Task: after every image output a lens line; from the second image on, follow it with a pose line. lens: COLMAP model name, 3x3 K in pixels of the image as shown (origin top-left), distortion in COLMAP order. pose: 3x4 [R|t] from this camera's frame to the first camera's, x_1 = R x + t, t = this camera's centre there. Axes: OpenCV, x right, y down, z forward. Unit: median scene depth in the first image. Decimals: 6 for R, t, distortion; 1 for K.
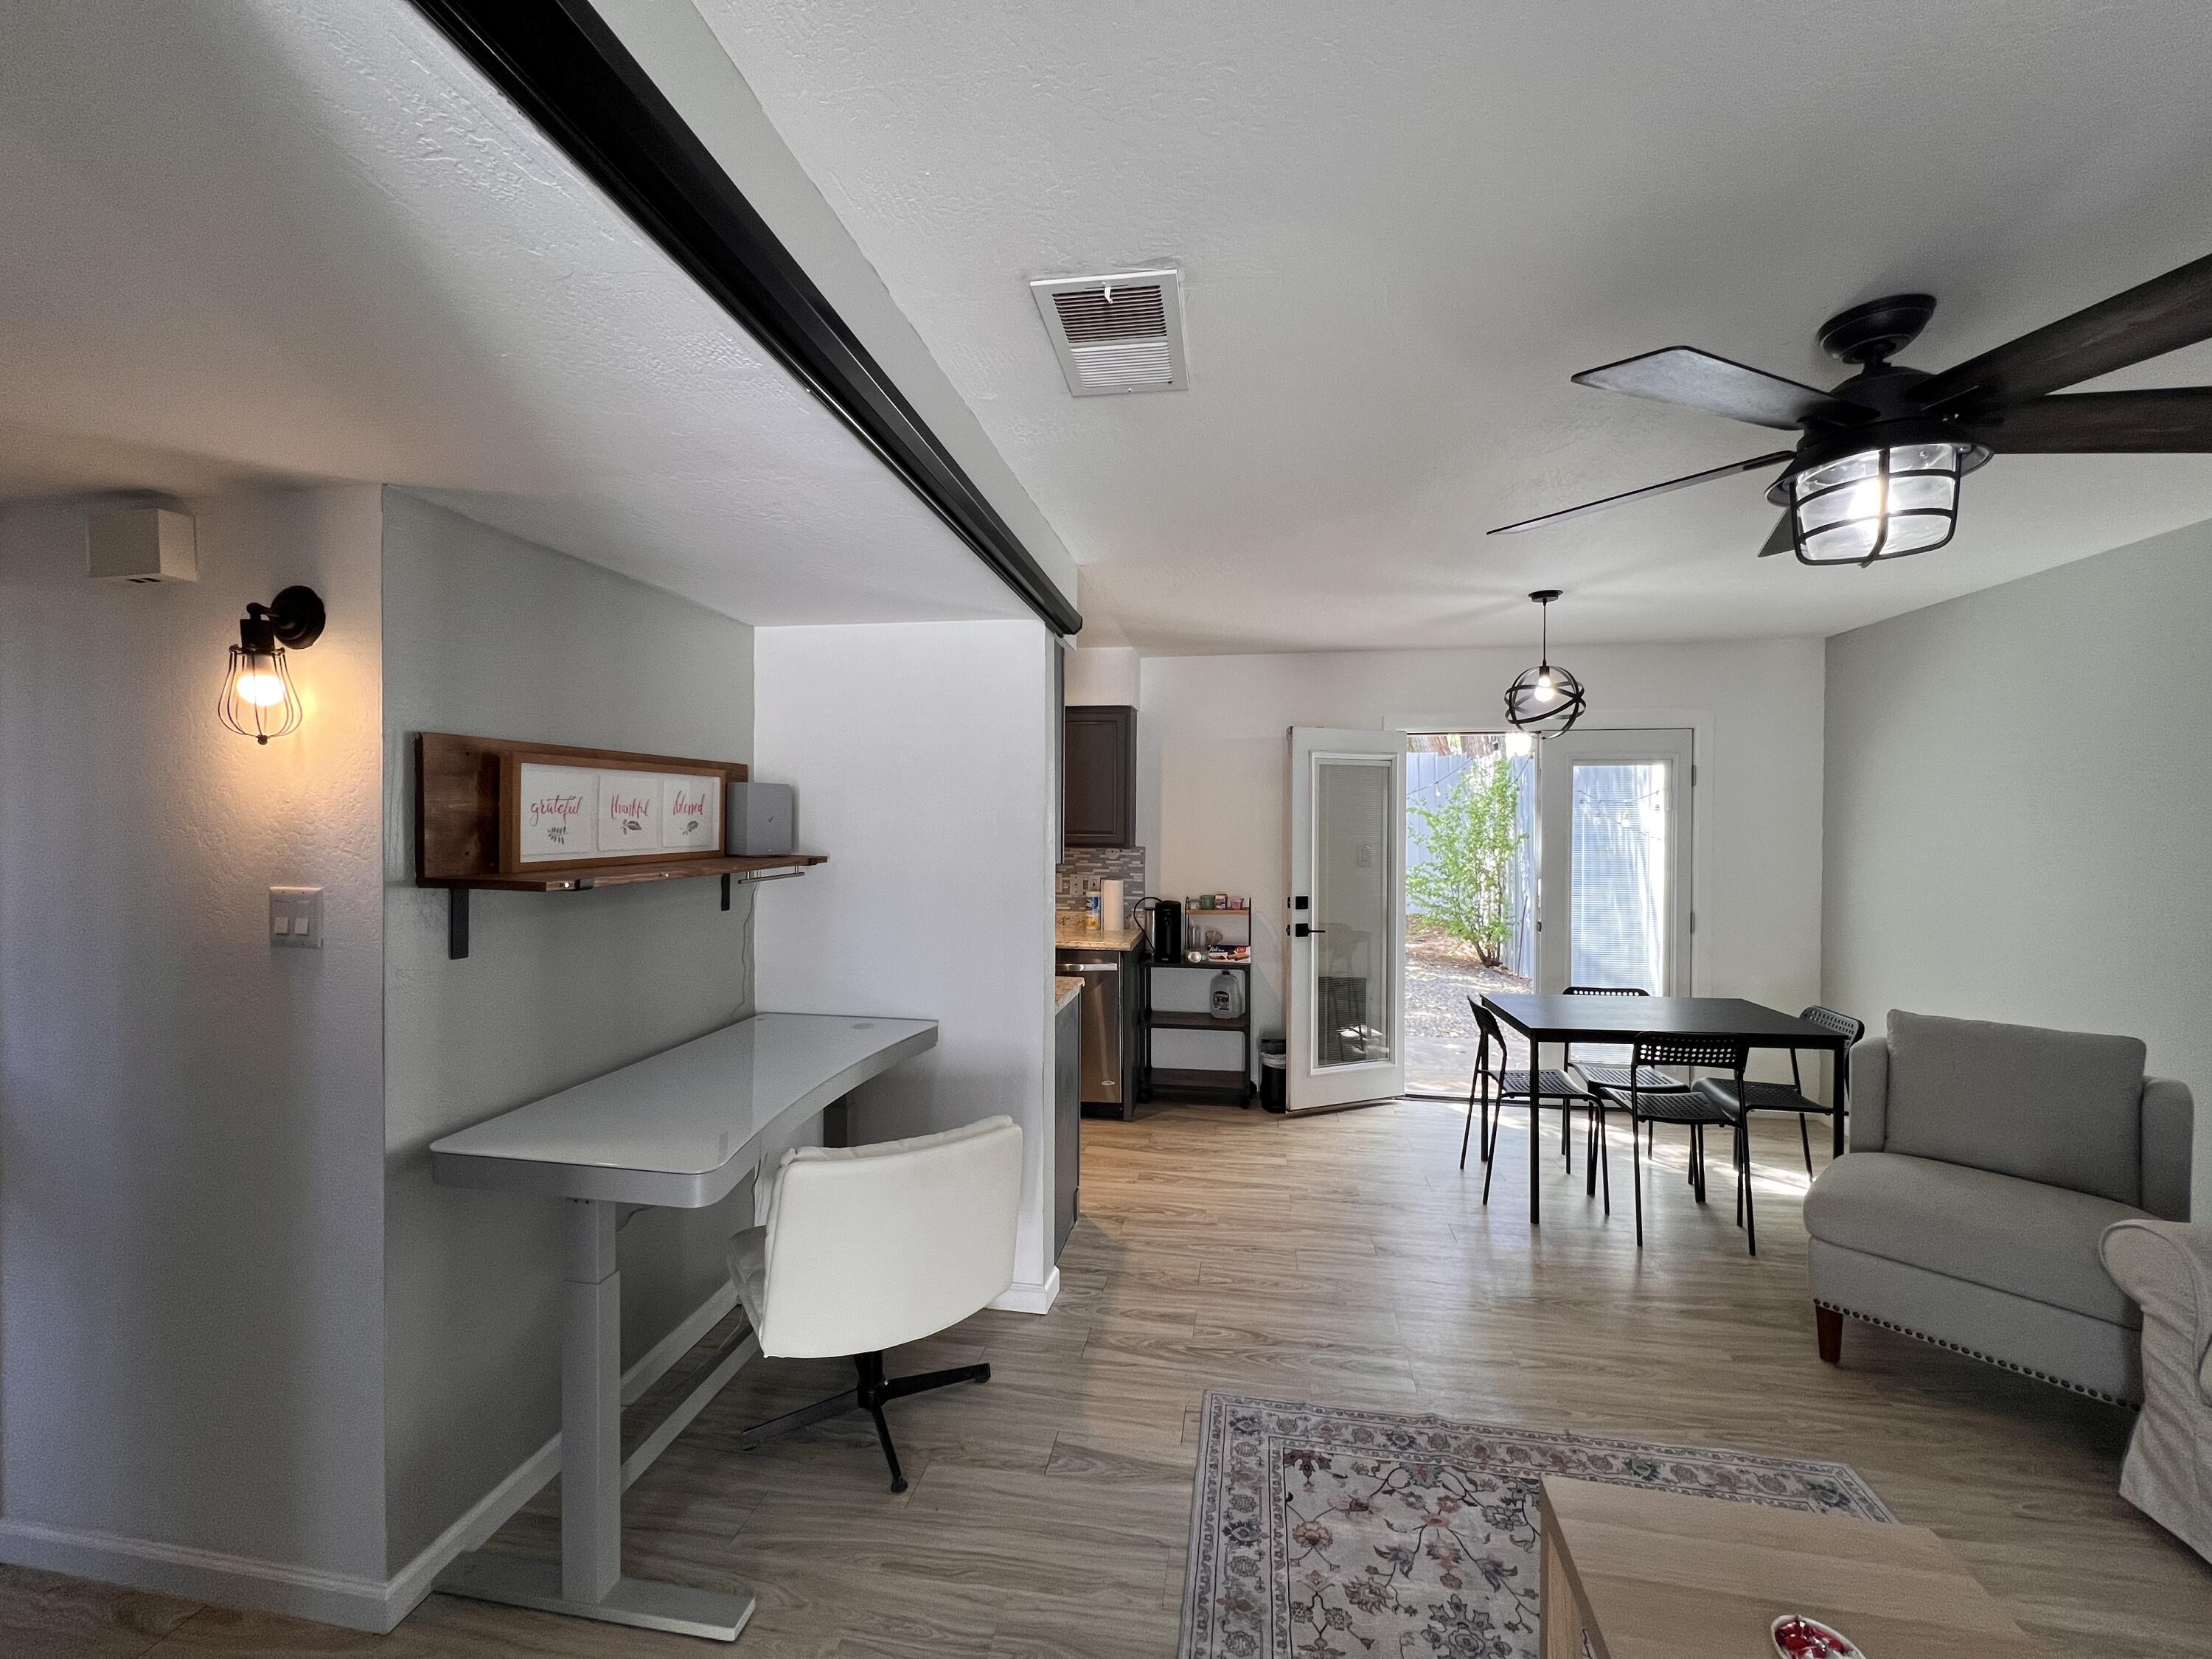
lens RADIAL K [[883.6, 0, 1104.8], [0, 883.6, 827.3], [0, 0, 1]] dist [0.000563, -0.000002]
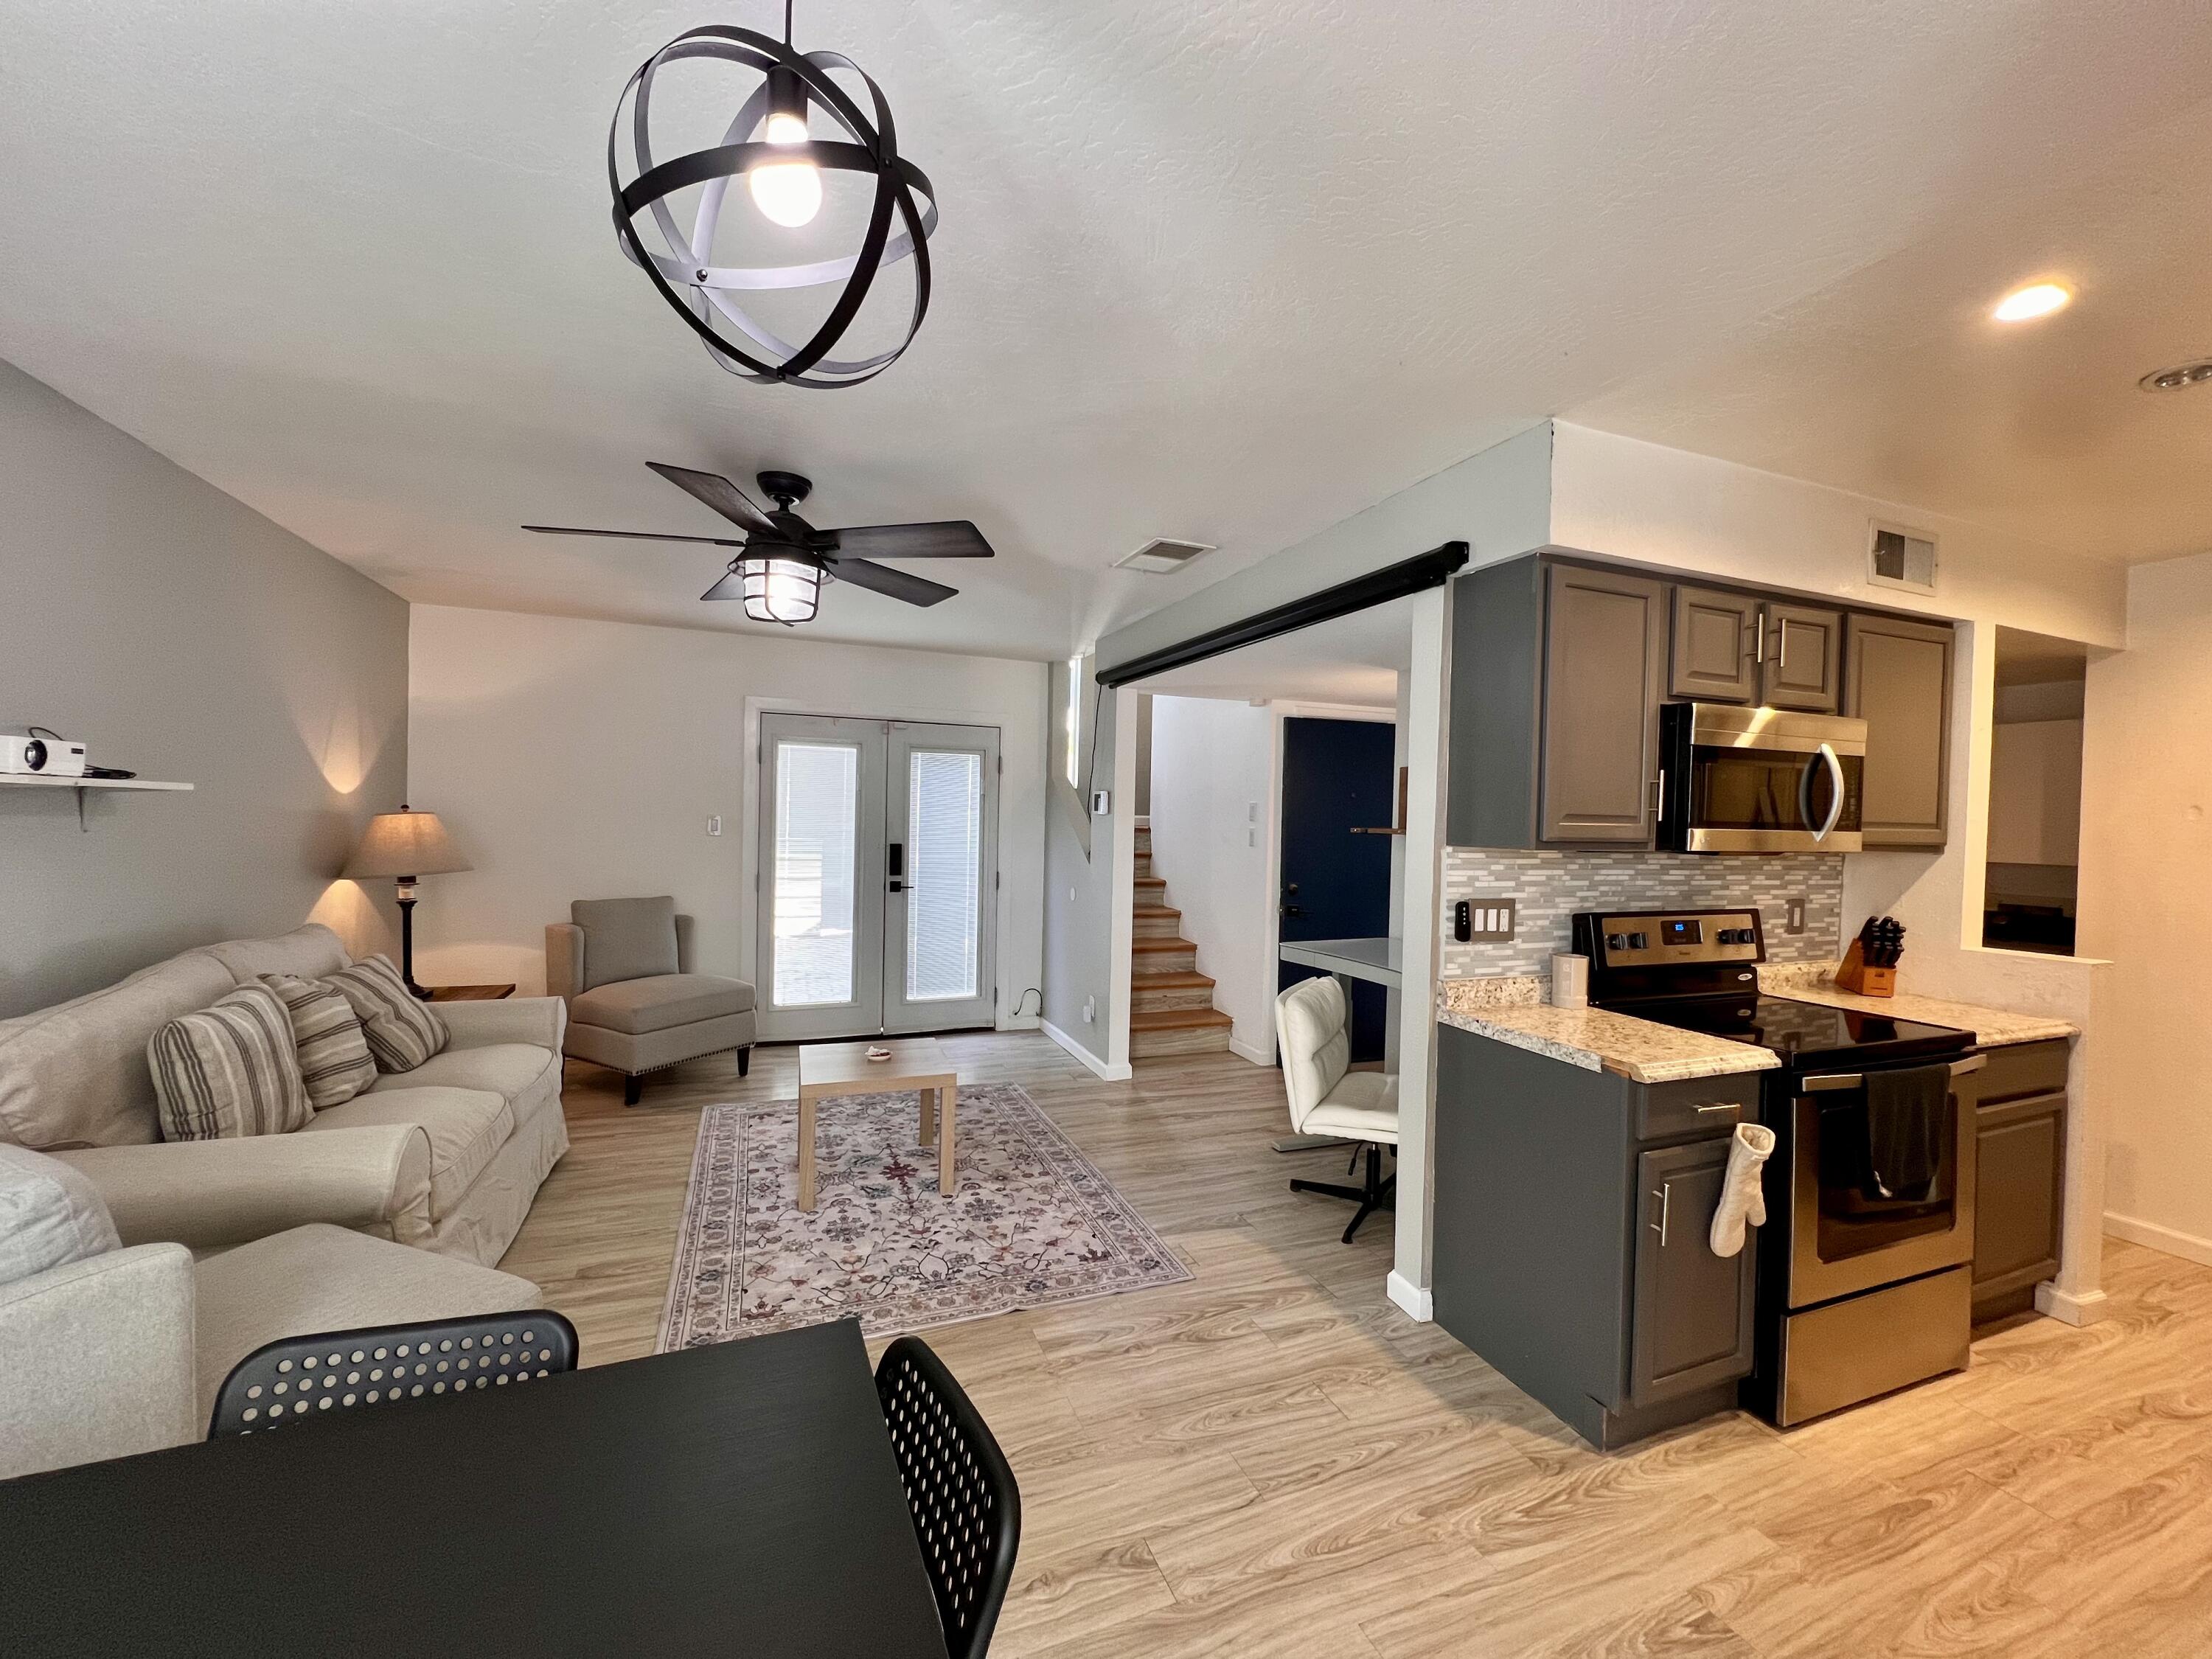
lens RADIAL K [[883.6, 0, 1106.1], [0, 883.6, 831.3], [0, 0, 1]] dist [0.000563, -0.000002]
pose [[-0.856450, -0.014423, -0.516028, 0.770240], [-0.030566, 0.999273, 0.022799, 0.024751], [0.515324, 0.035299, -0.856268, 1.789779]]
